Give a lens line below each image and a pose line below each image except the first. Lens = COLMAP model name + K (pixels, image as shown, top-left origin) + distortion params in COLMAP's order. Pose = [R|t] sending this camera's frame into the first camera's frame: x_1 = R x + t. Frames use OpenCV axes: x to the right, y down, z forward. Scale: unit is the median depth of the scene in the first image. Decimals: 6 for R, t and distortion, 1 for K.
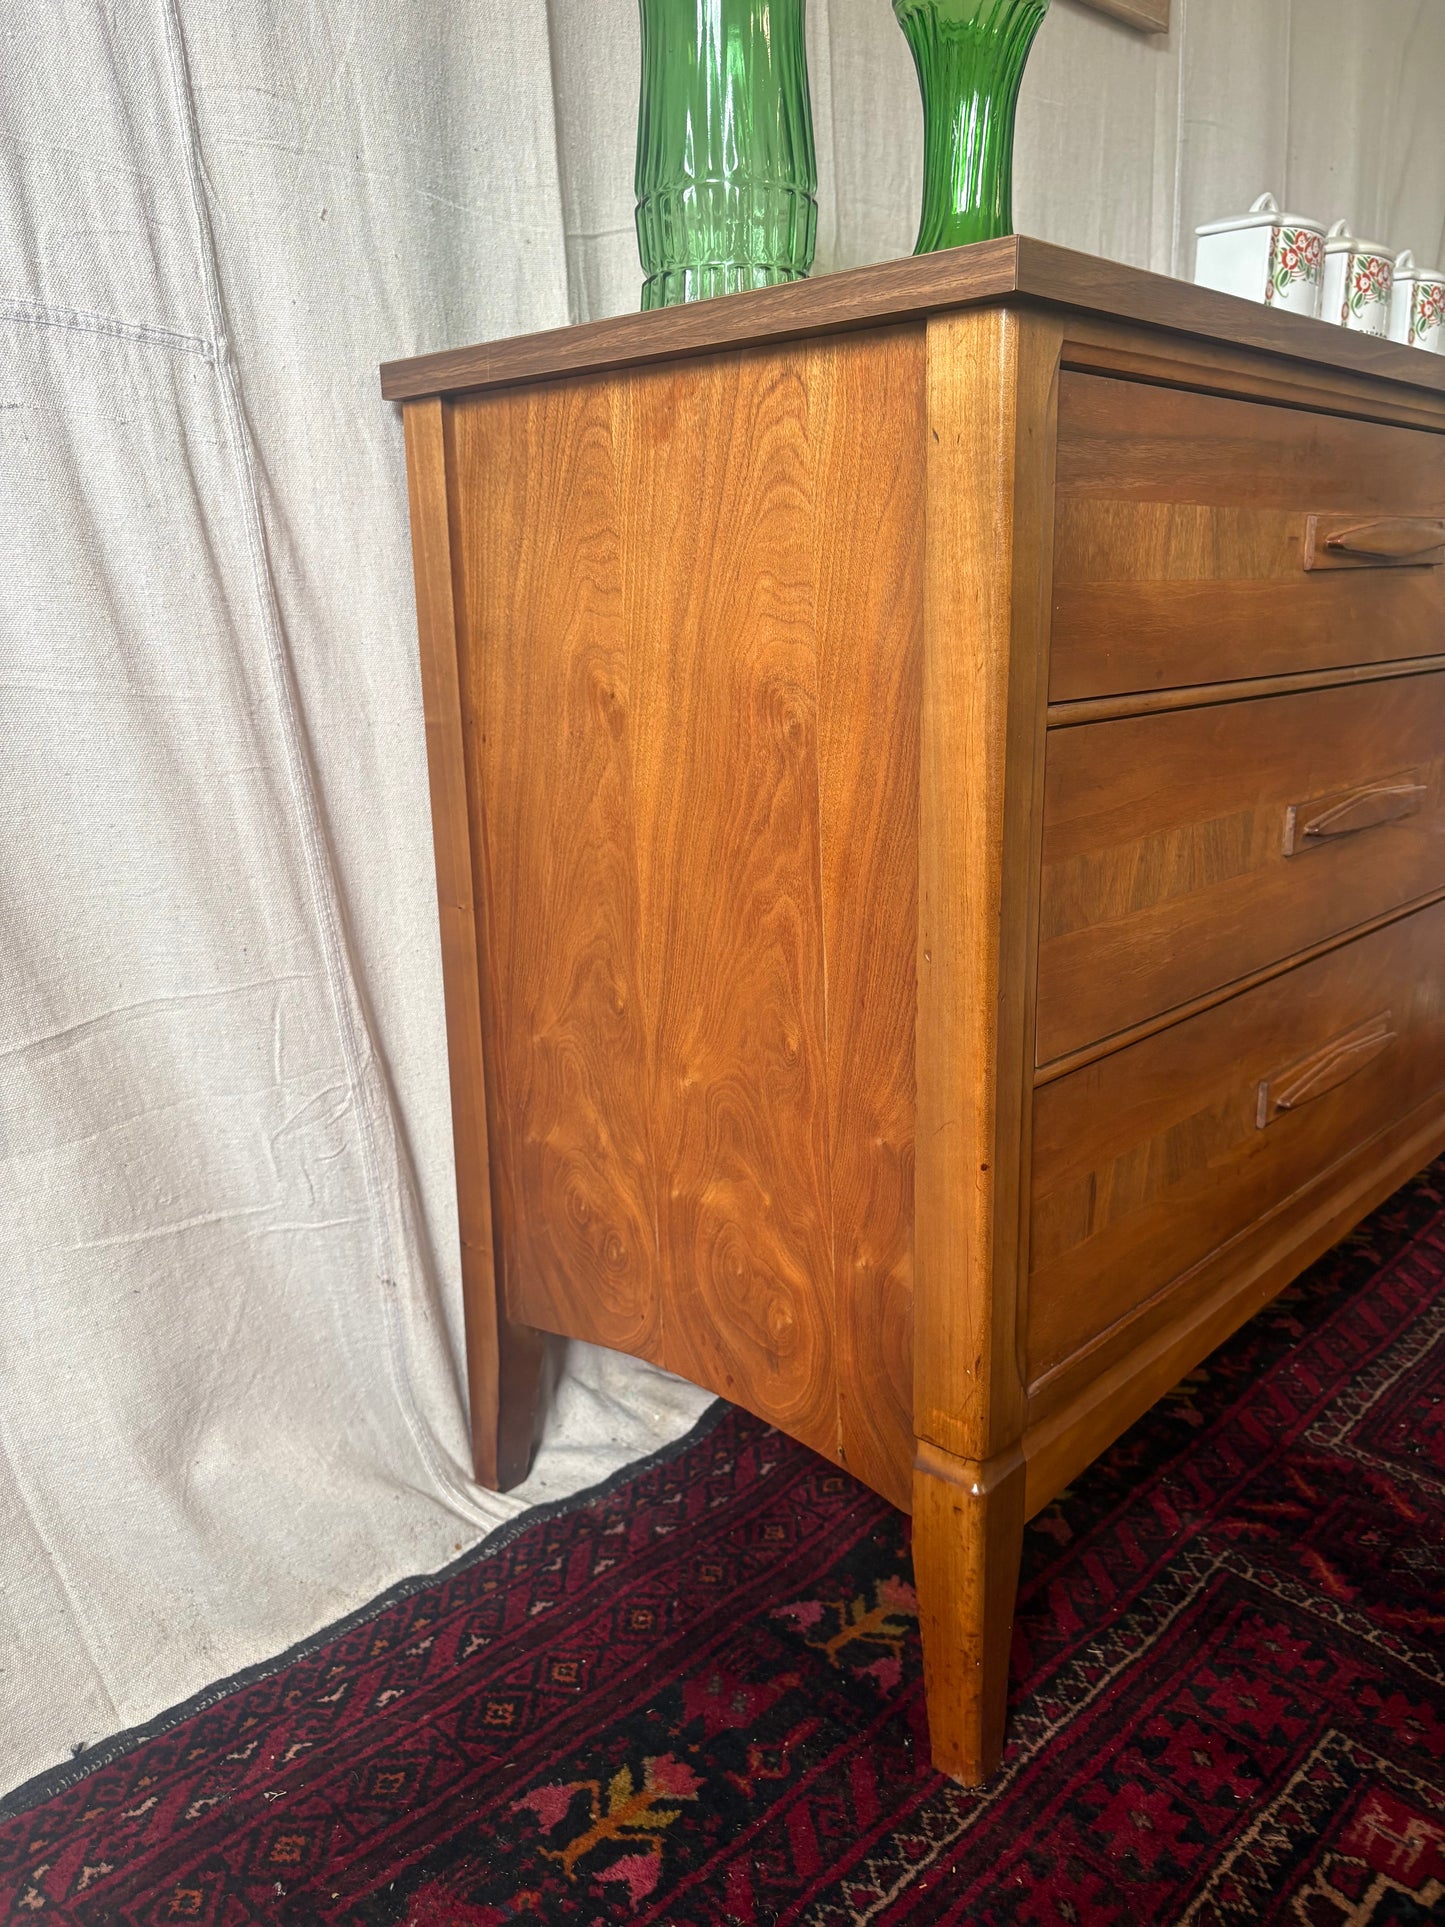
lens RADIAL K [[1463.7, 0, 722.4], [0, 1463.7, 968.7], [0, 0, 1]] dist [0.034834, -0.045896]
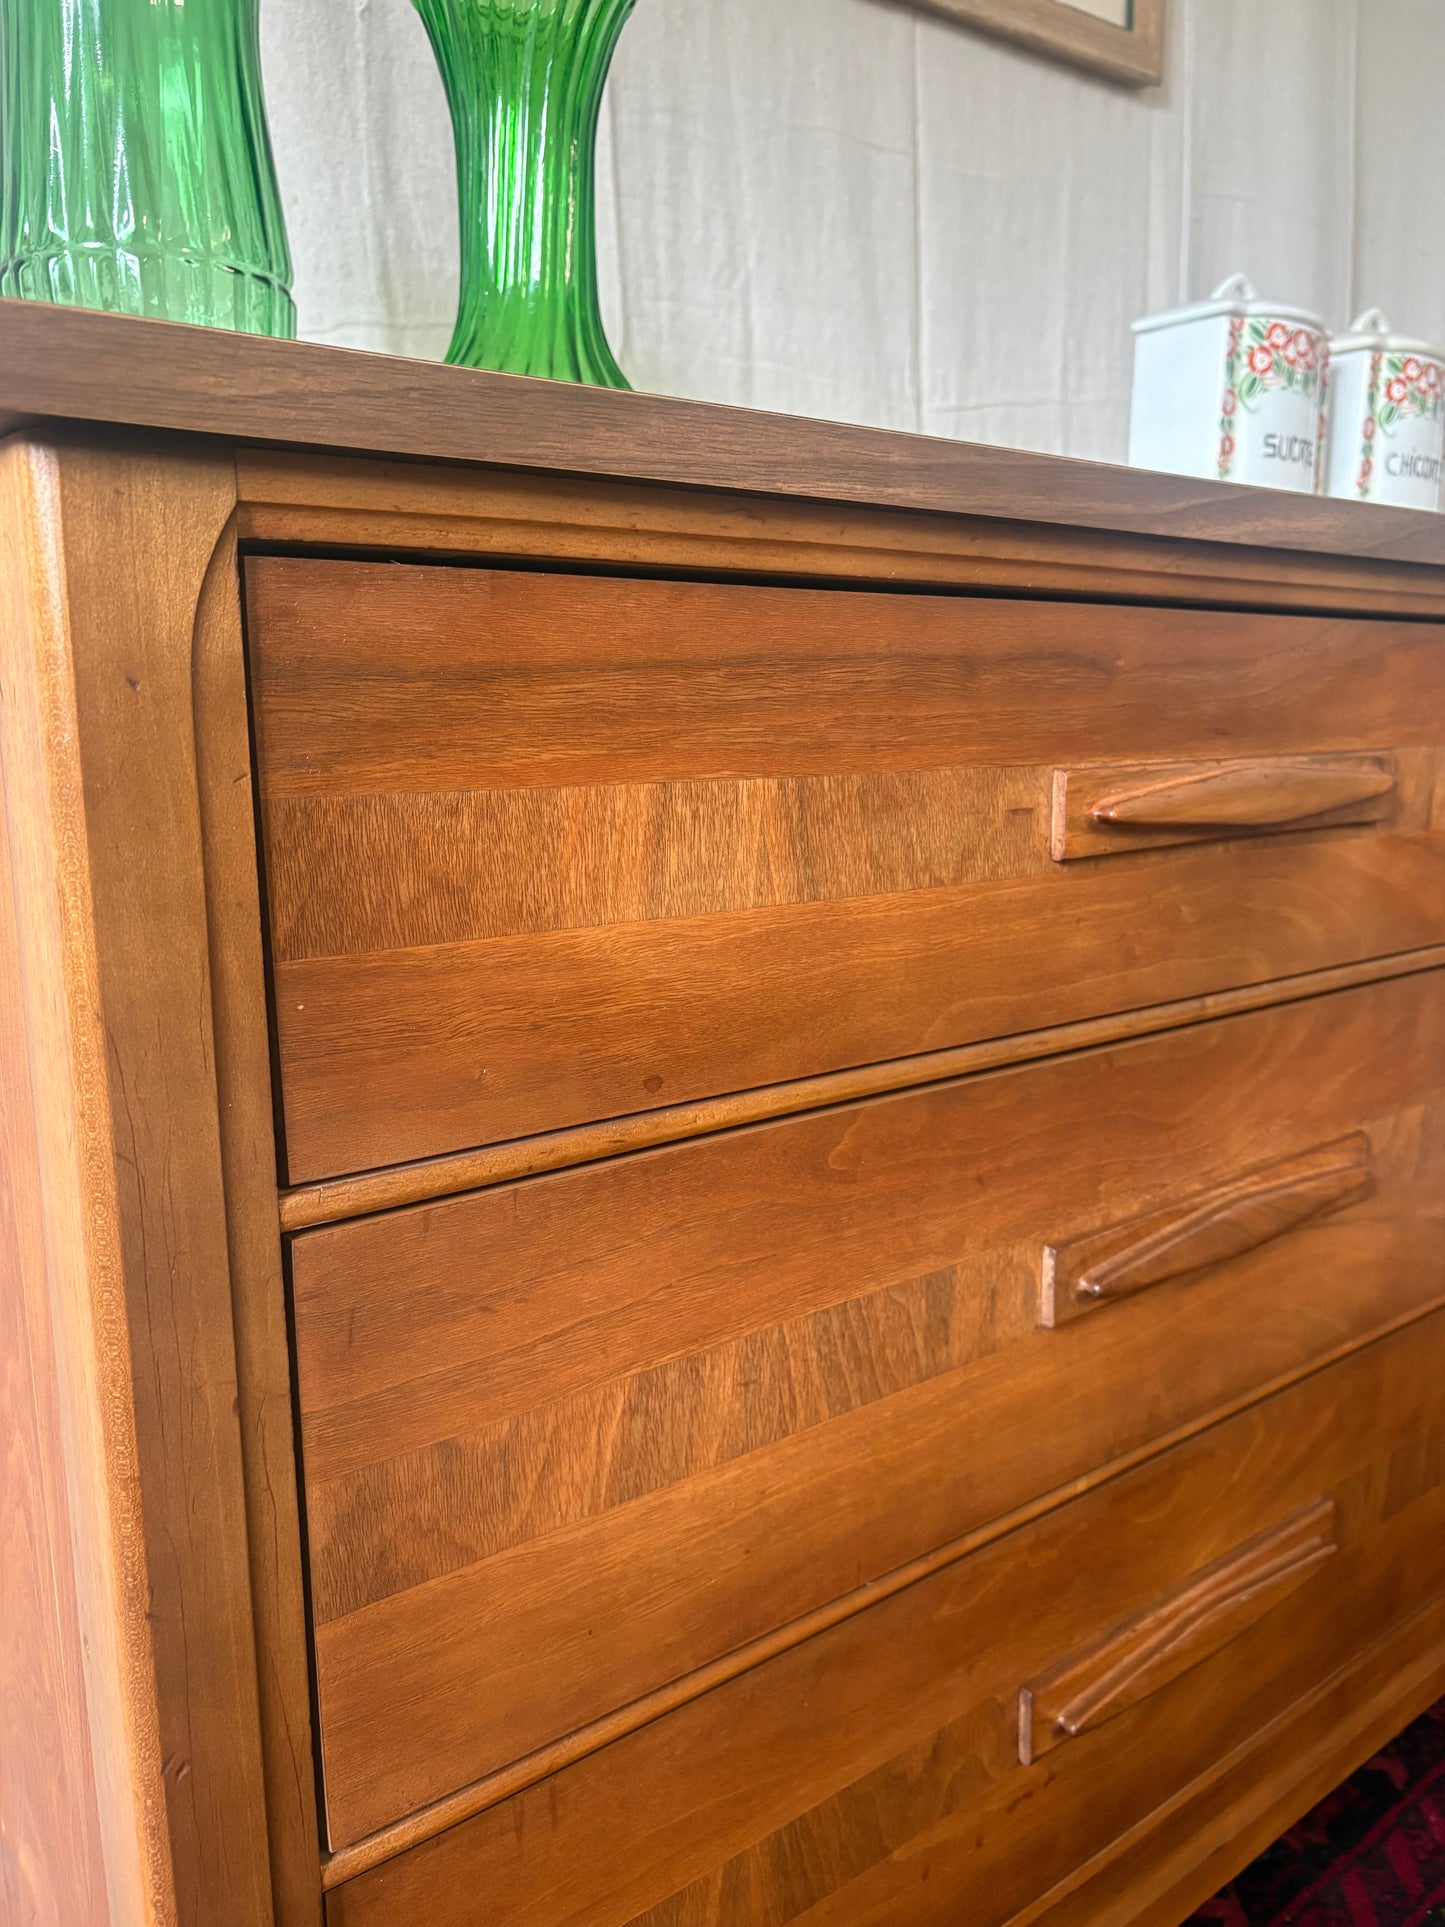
lens RADIAL K [[1480.5, 0, 716.0], [0, 1480.5, 964.1], [0, 0, 1]] dist [0.008718, -0.000447]
pose [[0.989237, 0.035901, -0.141850, 0.346213], [-0.046859, 0.996106, -0.074679, -0.178514], [0.138616, 0.080522, 0.987067, 0.399109]]
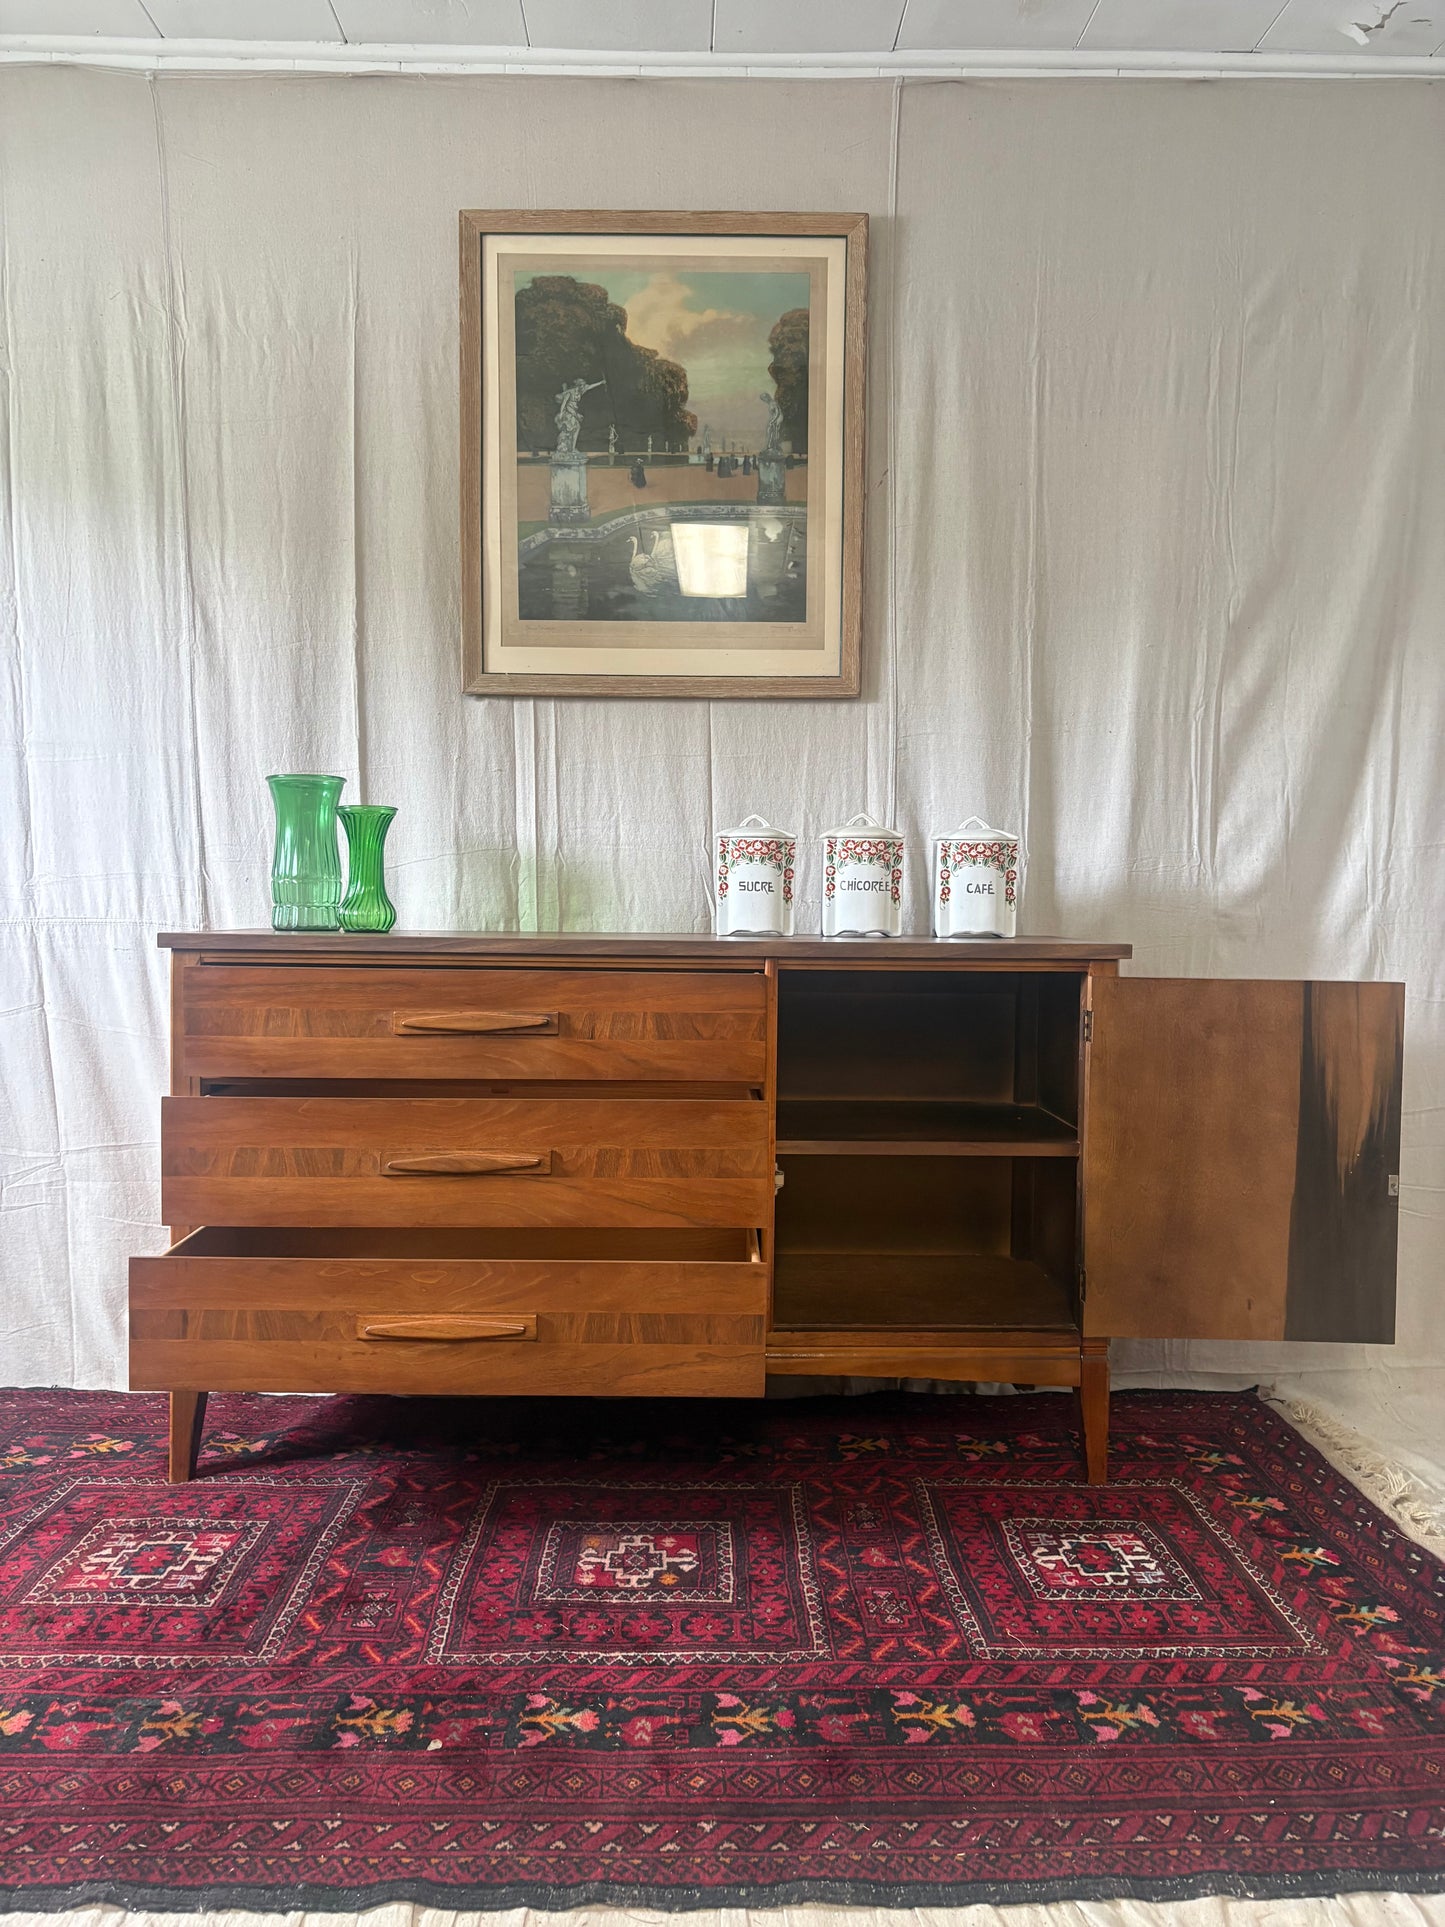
lens RADIAL K [[1450.2, 0, 724.2], [0, 1450.2, 974.2], [0, 0, 1]] dist [0.020106, -0.001031]
pose [[0.702288, 0.059128, -0.709434, 2.390398], [-0.203788, 0.971539, -0.120762, -0.181024], [0.682102, 0.229383, 0.694349, -0.286129]]
